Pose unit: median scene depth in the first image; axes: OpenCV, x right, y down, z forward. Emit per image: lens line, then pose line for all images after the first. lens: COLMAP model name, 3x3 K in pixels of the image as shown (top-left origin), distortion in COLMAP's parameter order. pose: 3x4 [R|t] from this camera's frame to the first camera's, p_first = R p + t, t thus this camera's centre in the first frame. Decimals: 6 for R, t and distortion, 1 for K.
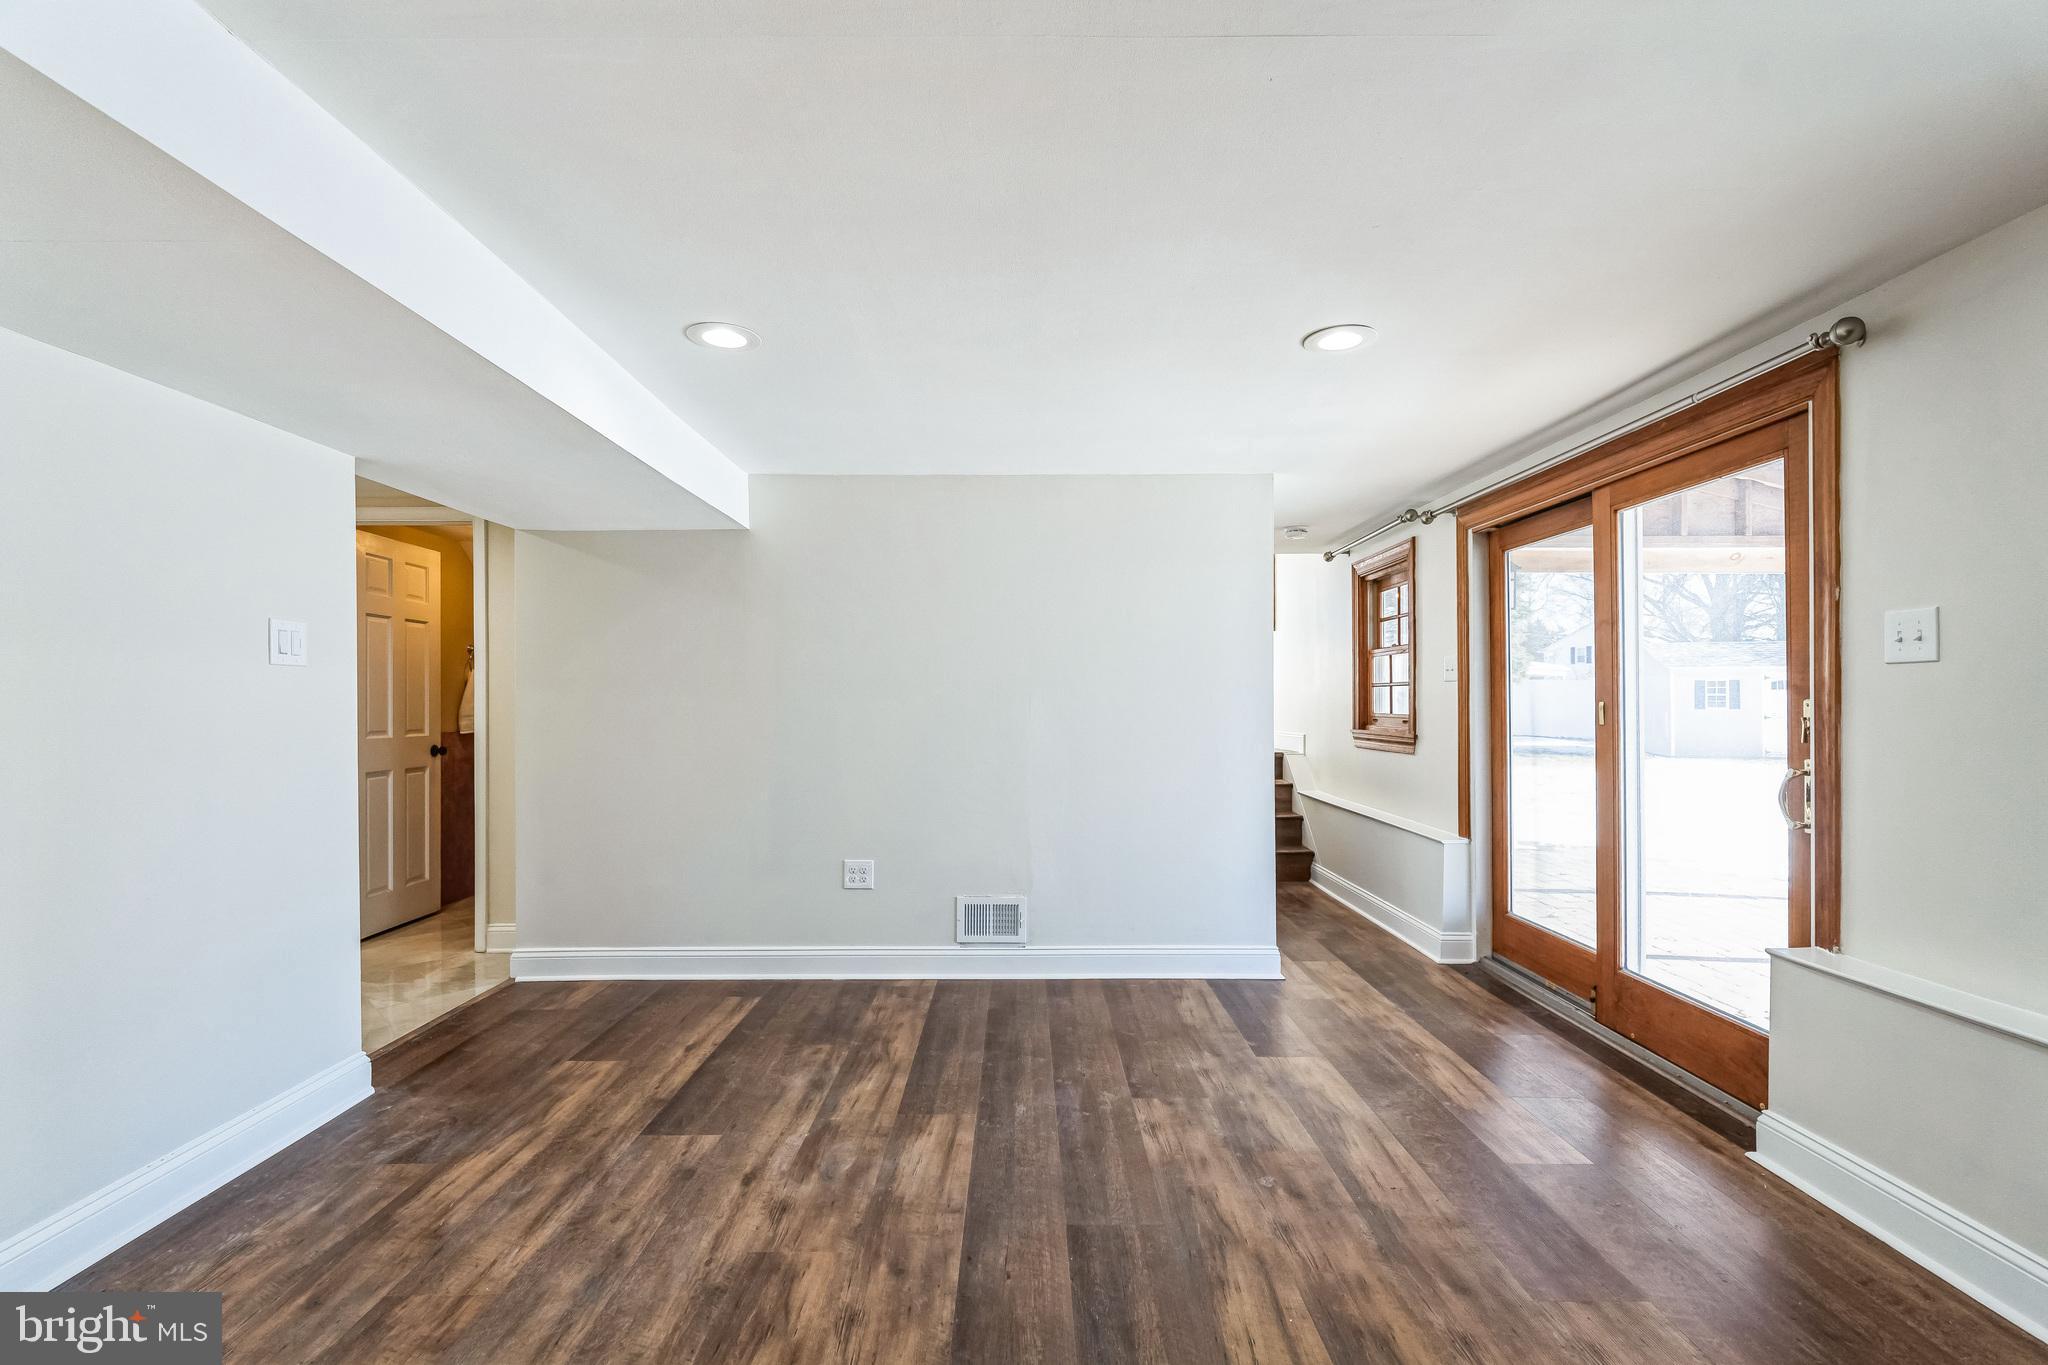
lens RADIAL K [[903.8, 0, 1011.7], [0, 903.8, 680.8], [0, 0, 1]] dist [-0.001423, -0.000761]
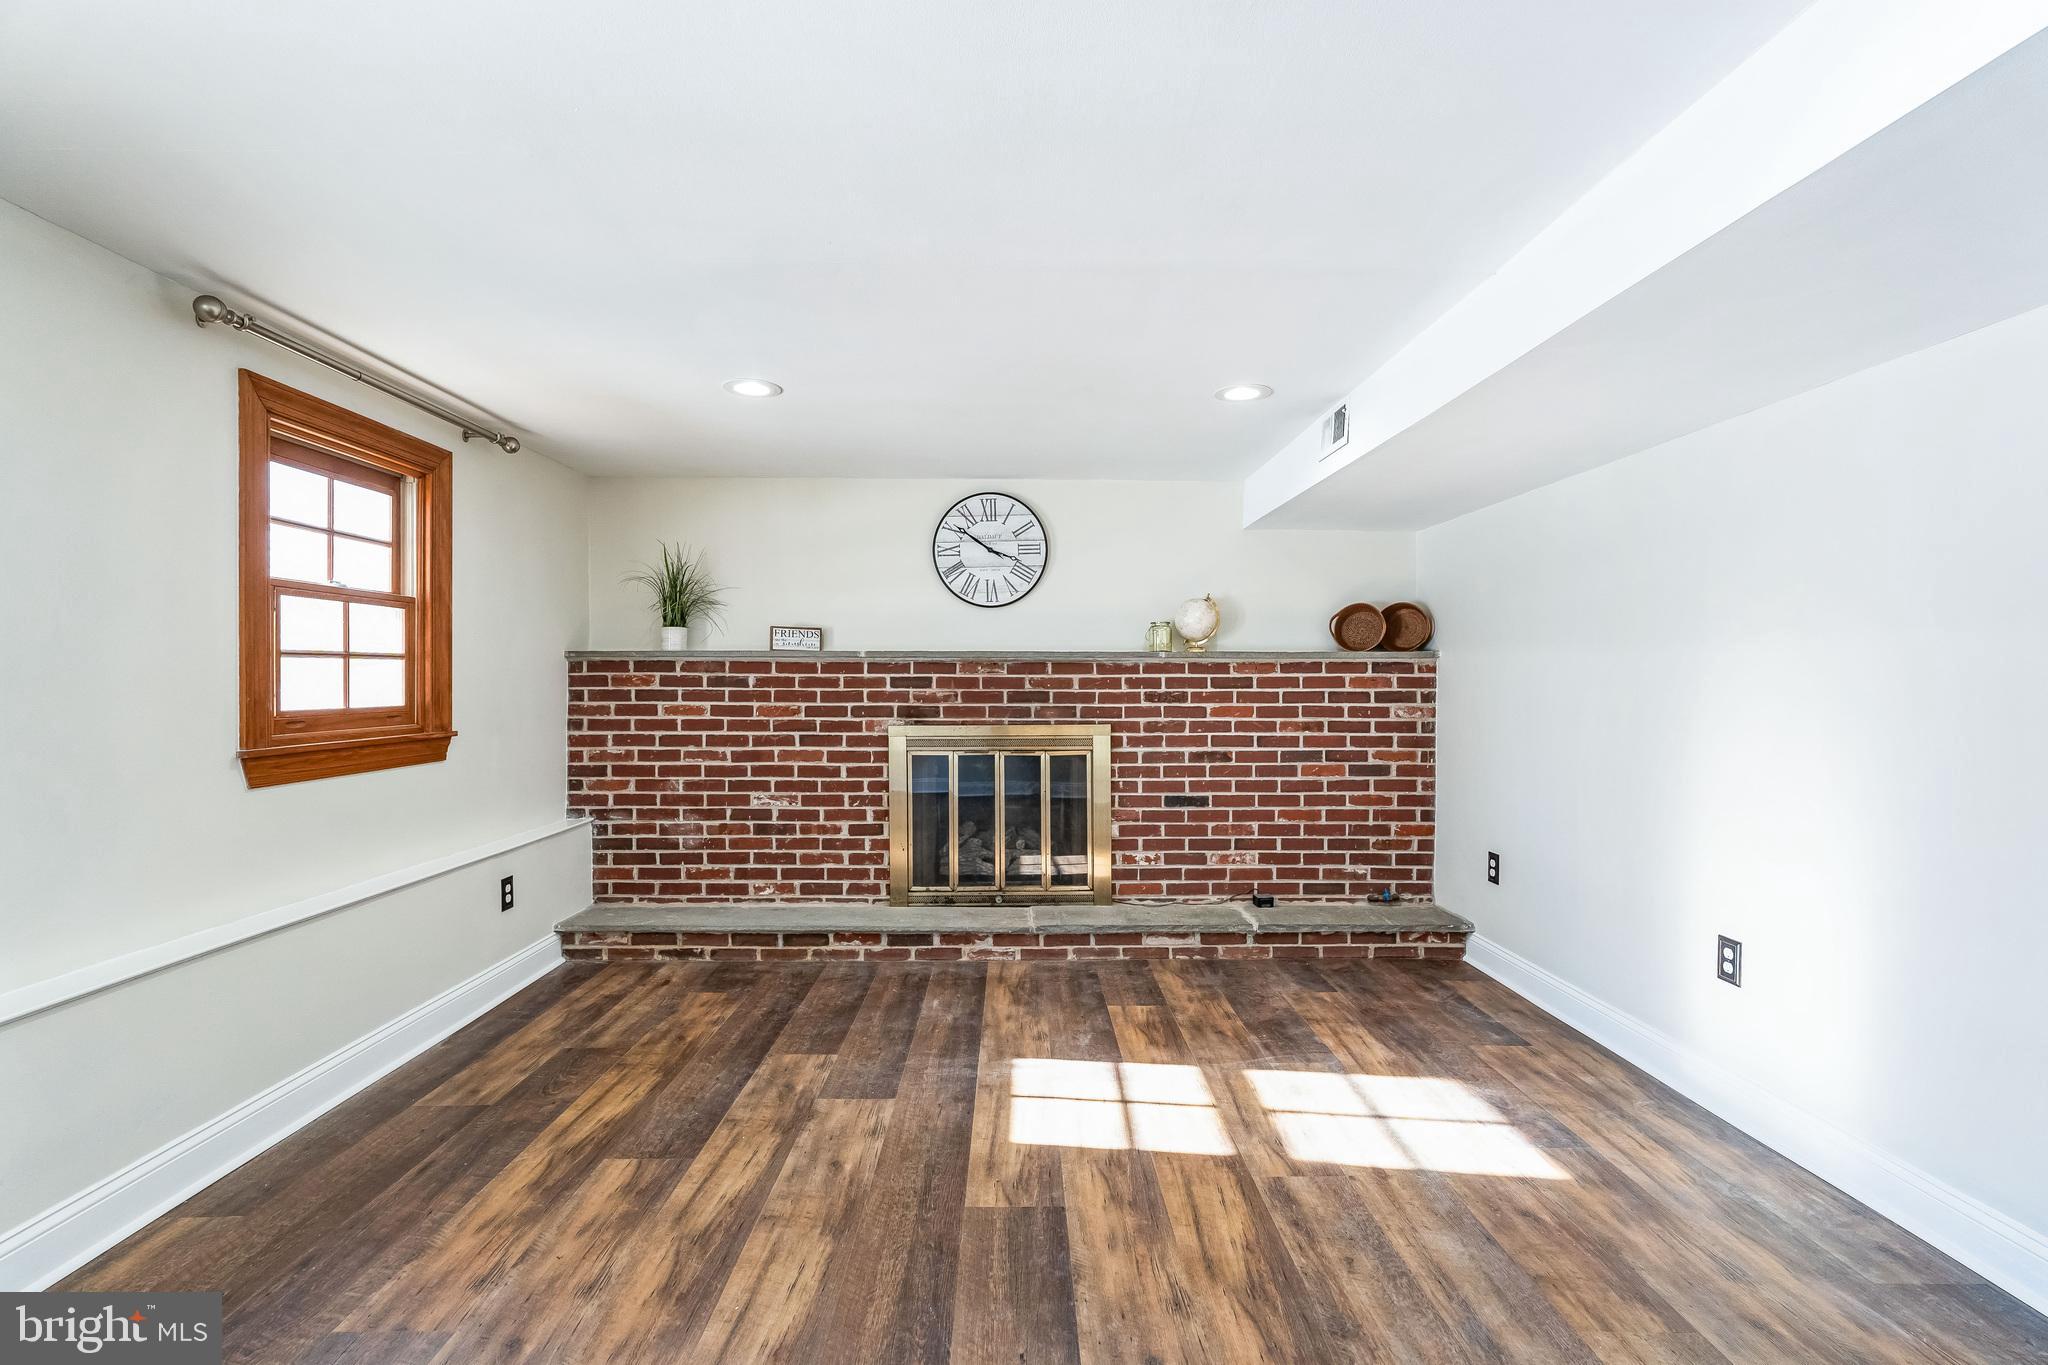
lens RADIAL K [[903.8, 0, 1011.7], [0, 903.8, 680.8], [0, 0, 1]] dist [-0.001423, -0.000761]
pose [[-0.999973, 0.000397, -0.007330, 0.012788], [0.000540, 0.999808, -0.019589, 0.036539], [0.007321, -0.019592, -0.999781, 1.988526]]
